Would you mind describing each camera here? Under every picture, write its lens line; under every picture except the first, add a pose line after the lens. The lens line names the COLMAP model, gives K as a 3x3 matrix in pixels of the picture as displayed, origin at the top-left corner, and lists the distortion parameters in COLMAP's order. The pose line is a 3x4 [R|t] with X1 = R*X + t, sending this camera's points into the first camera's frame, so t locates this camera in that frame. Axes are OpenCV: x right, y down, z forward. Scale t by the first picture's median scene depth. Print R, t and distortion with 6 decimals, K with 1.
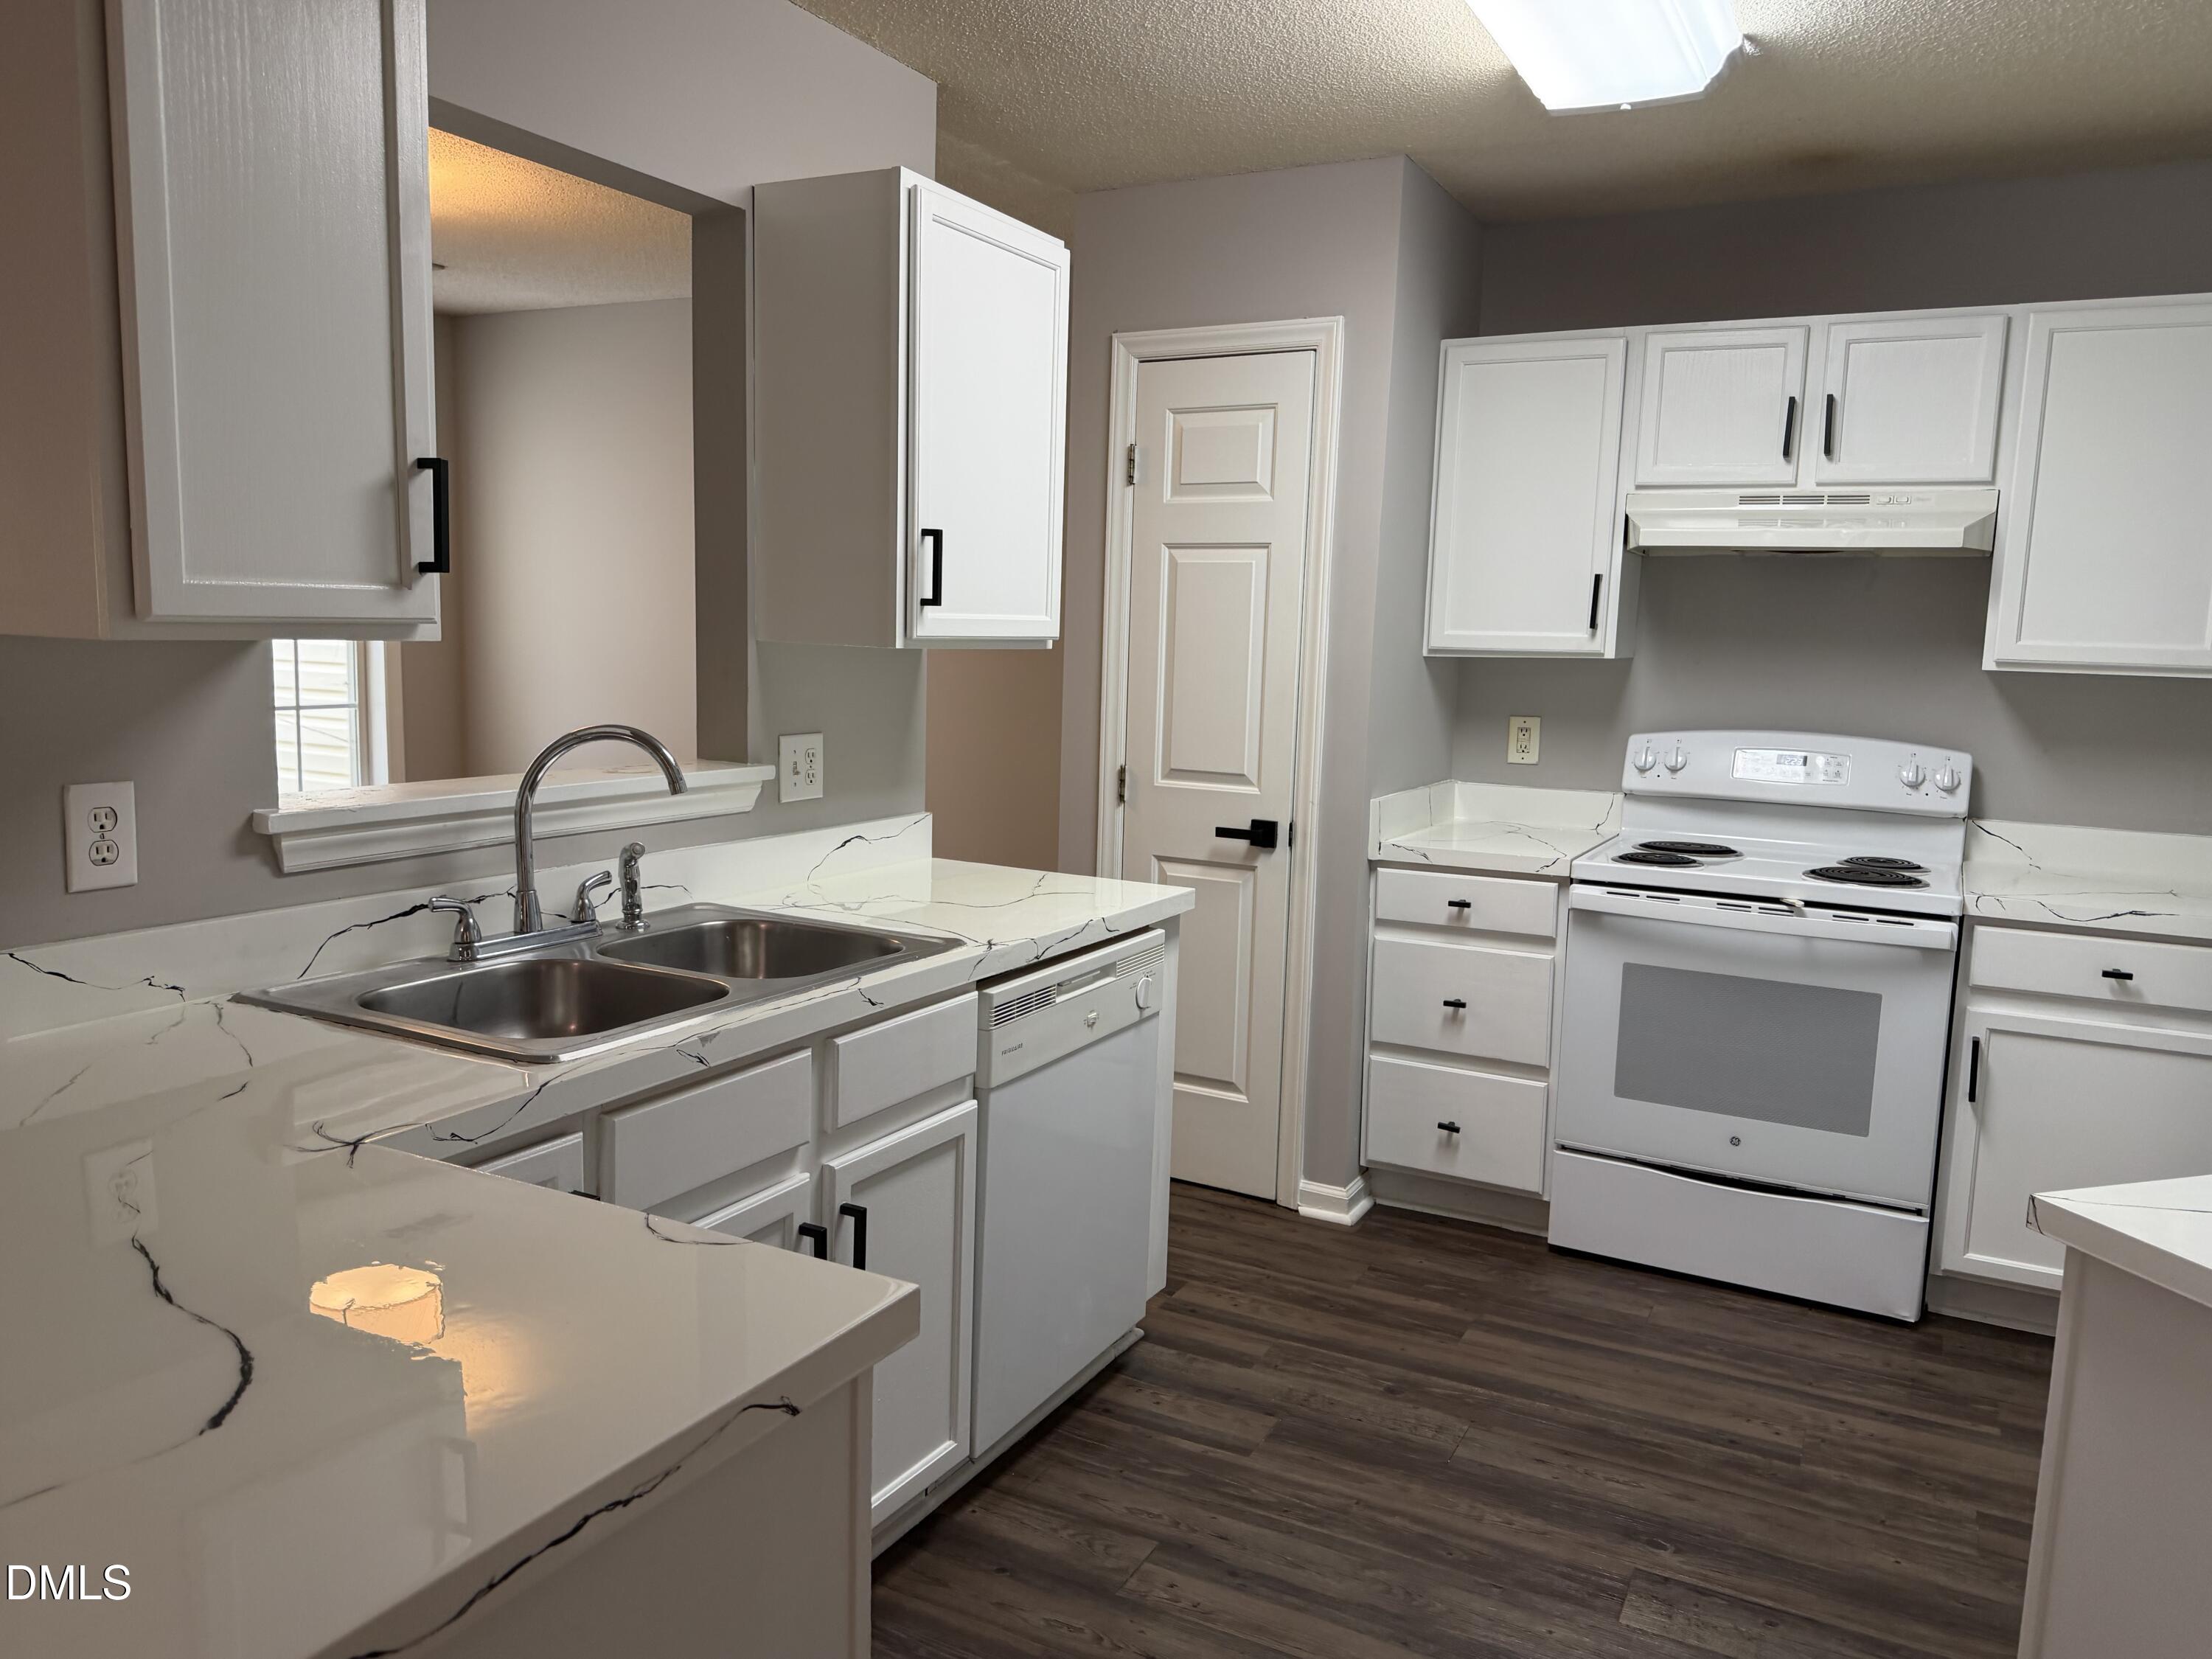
lens RADIAL K [[1574.1, 0, 1096.4], [0, 1574.1, 839.1], [0, 0, 1]] dist [0.066765, -0.098614]
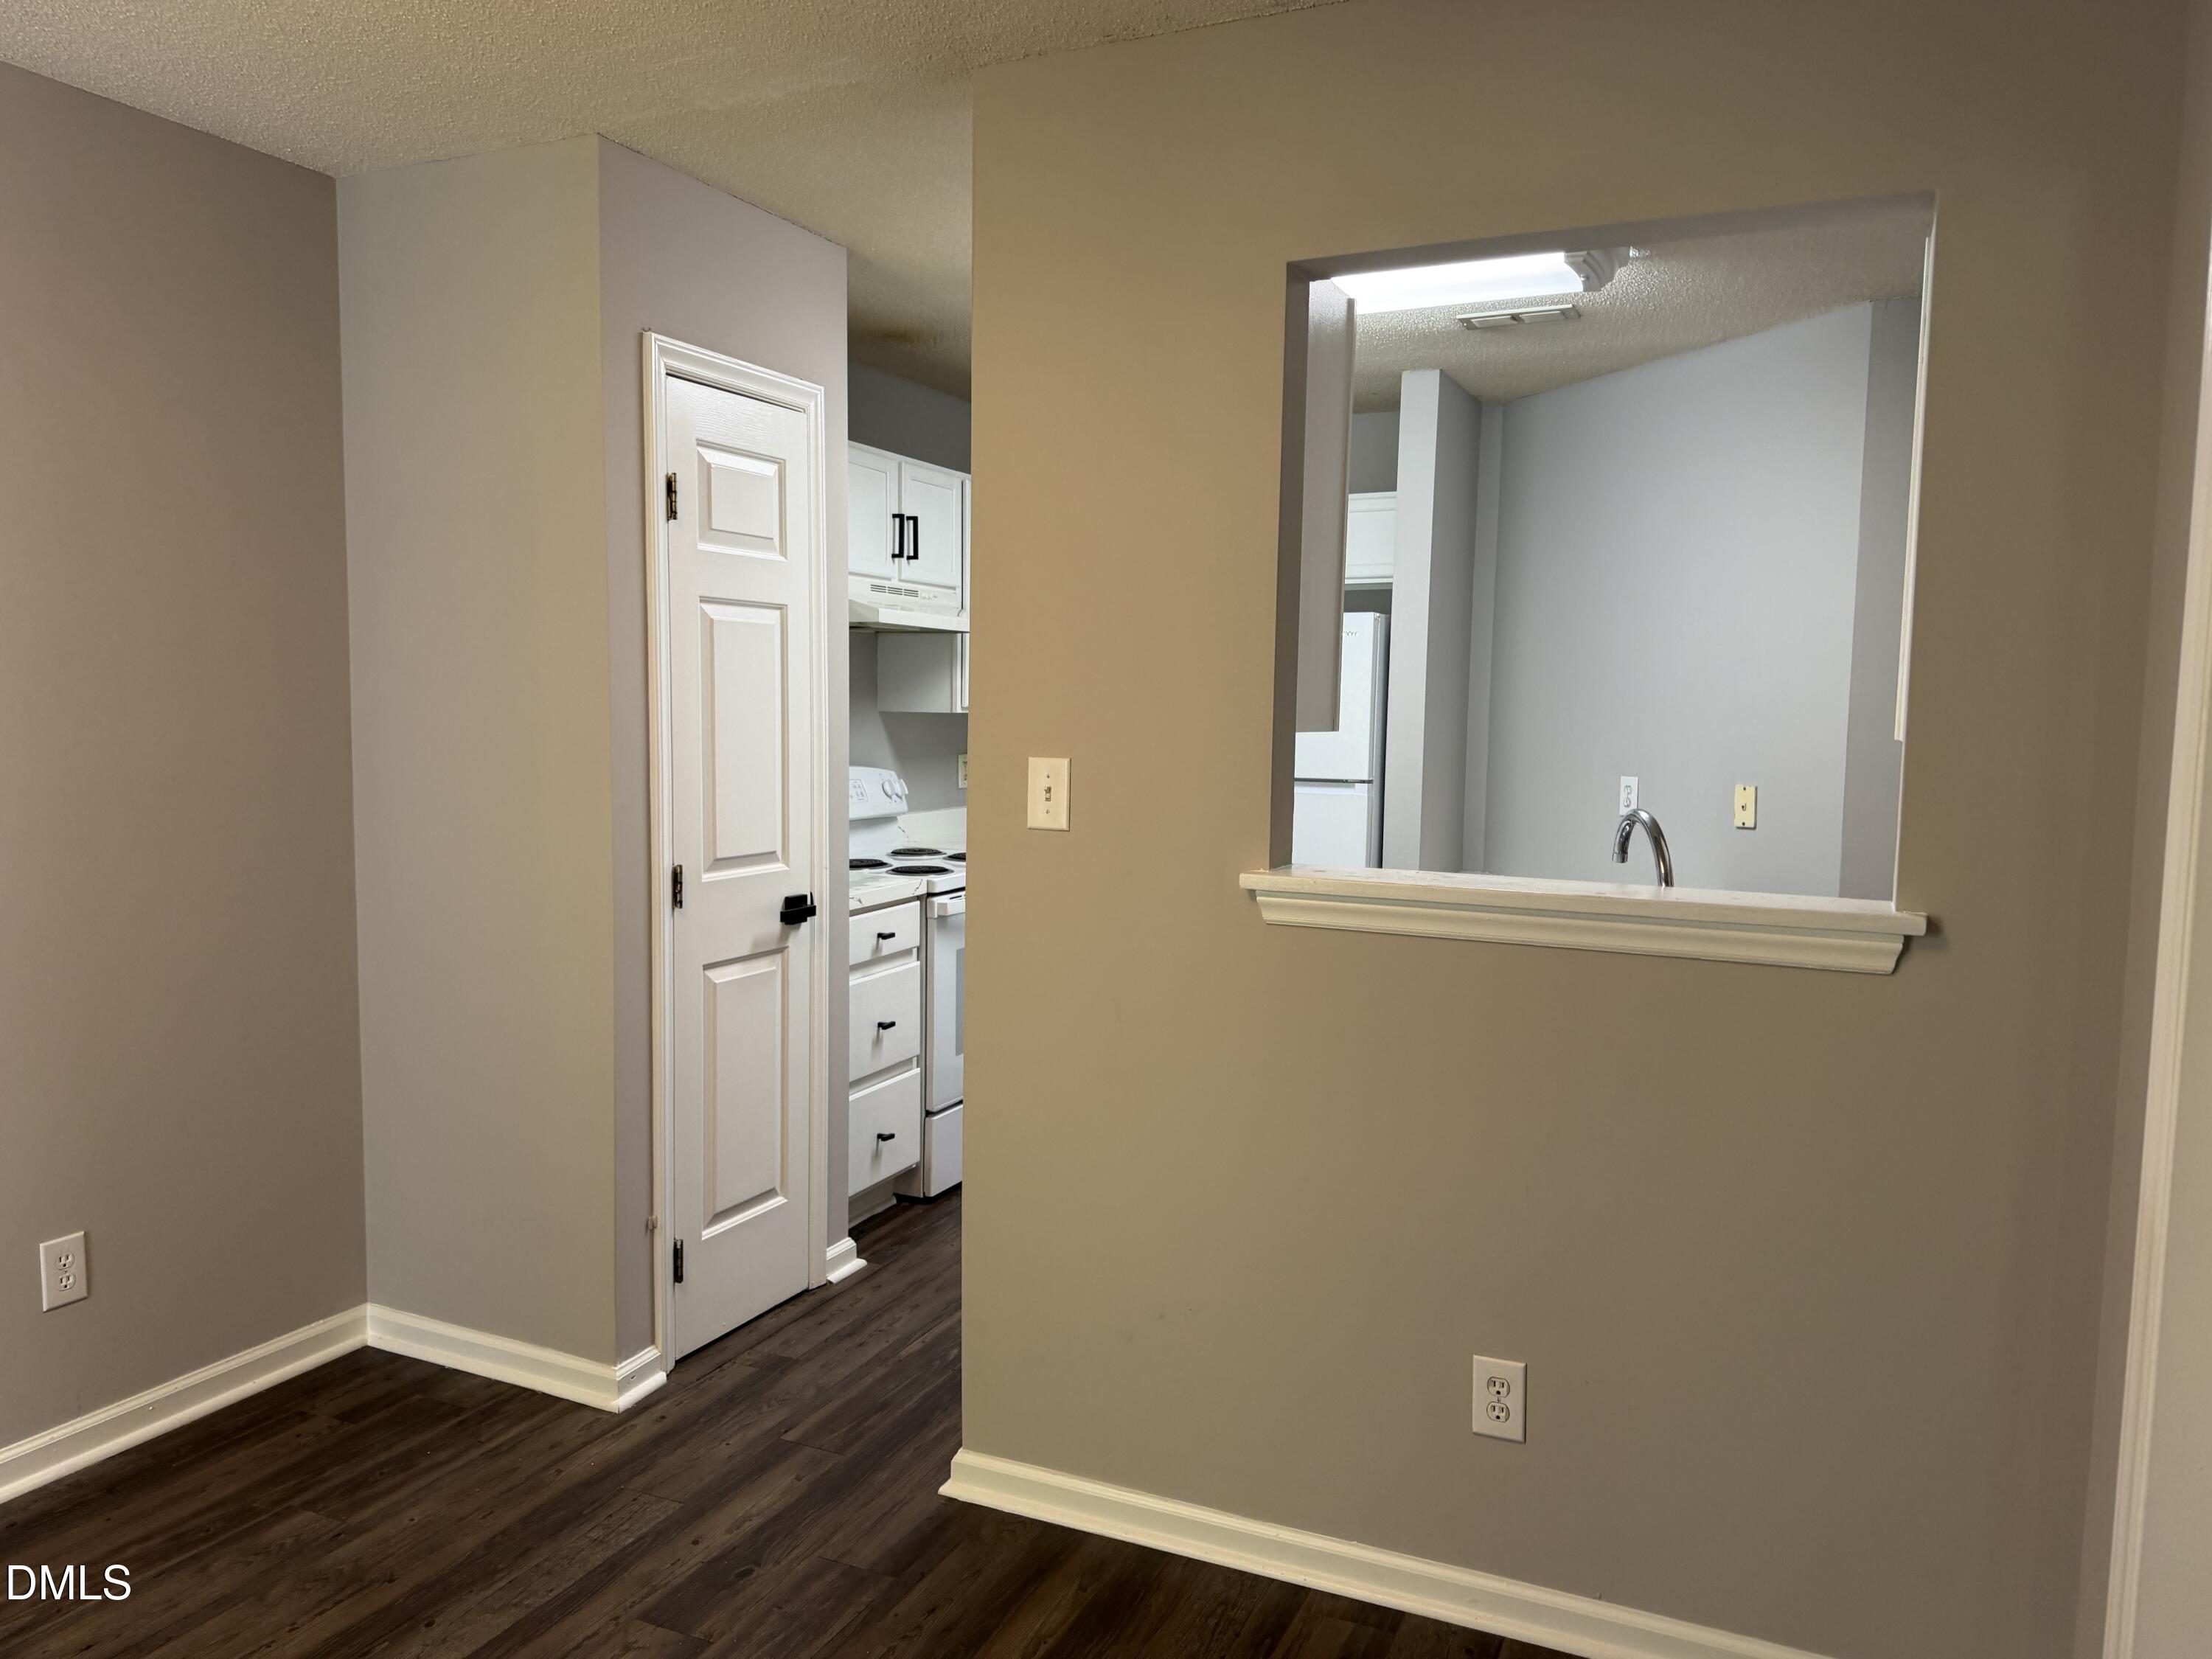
lens RADIAL K [[1574.1, 0, 1073.5], [0, 1574.1, 836.7], [0, 0, 1]] dist [0.066765, -0.098614]
pose [[-0.049954, -0.115270, 0.992077, -0.875822], [0.117849, 0.985698, 0.120463, -0.147750], [-0.991774, 0.122933, -0.035655, 0.900294]]
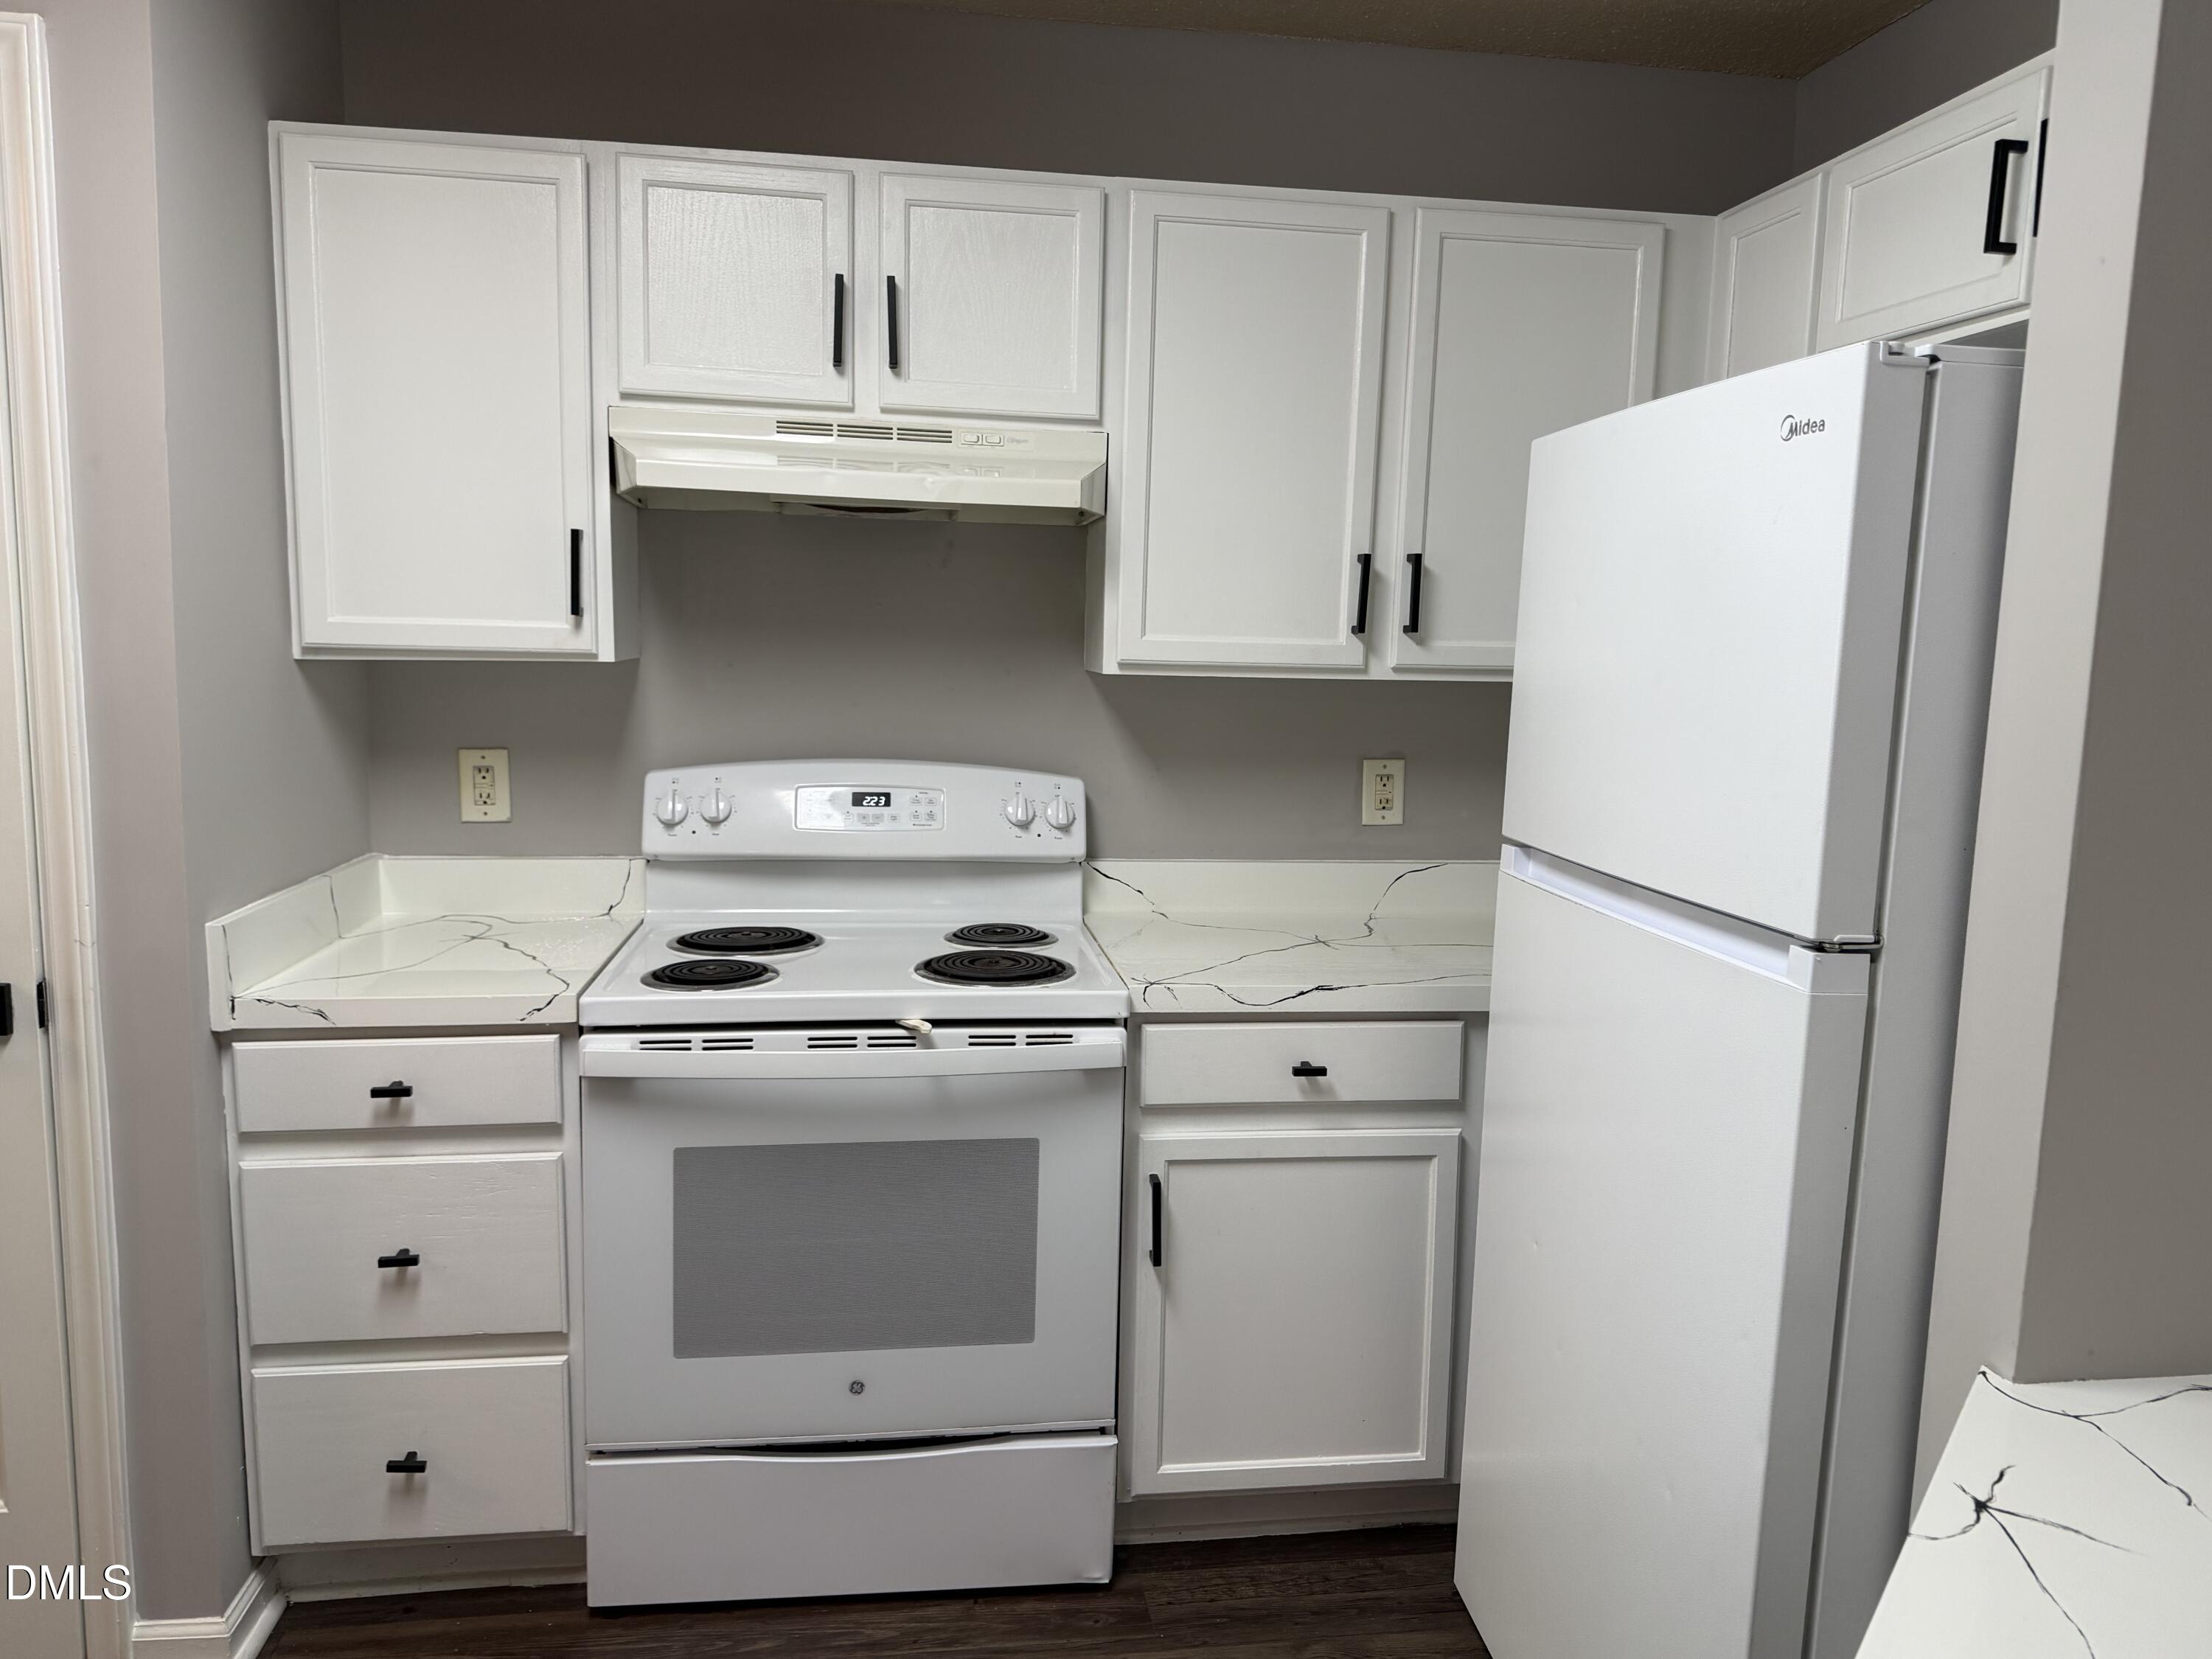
lens RADIAL K [[1574.1, 0, 1109.5], [0, 1574.1, 828.9], [0, 0, 1]] dist [0.066765, -0.098614]
pose [[0.808534, -0.082488, 0.582640, 0.111709], [0.077056, 0.996442, 0.034142, -0.054682], [-0.583383, 0.017291, 0.812013, 0.371350]]
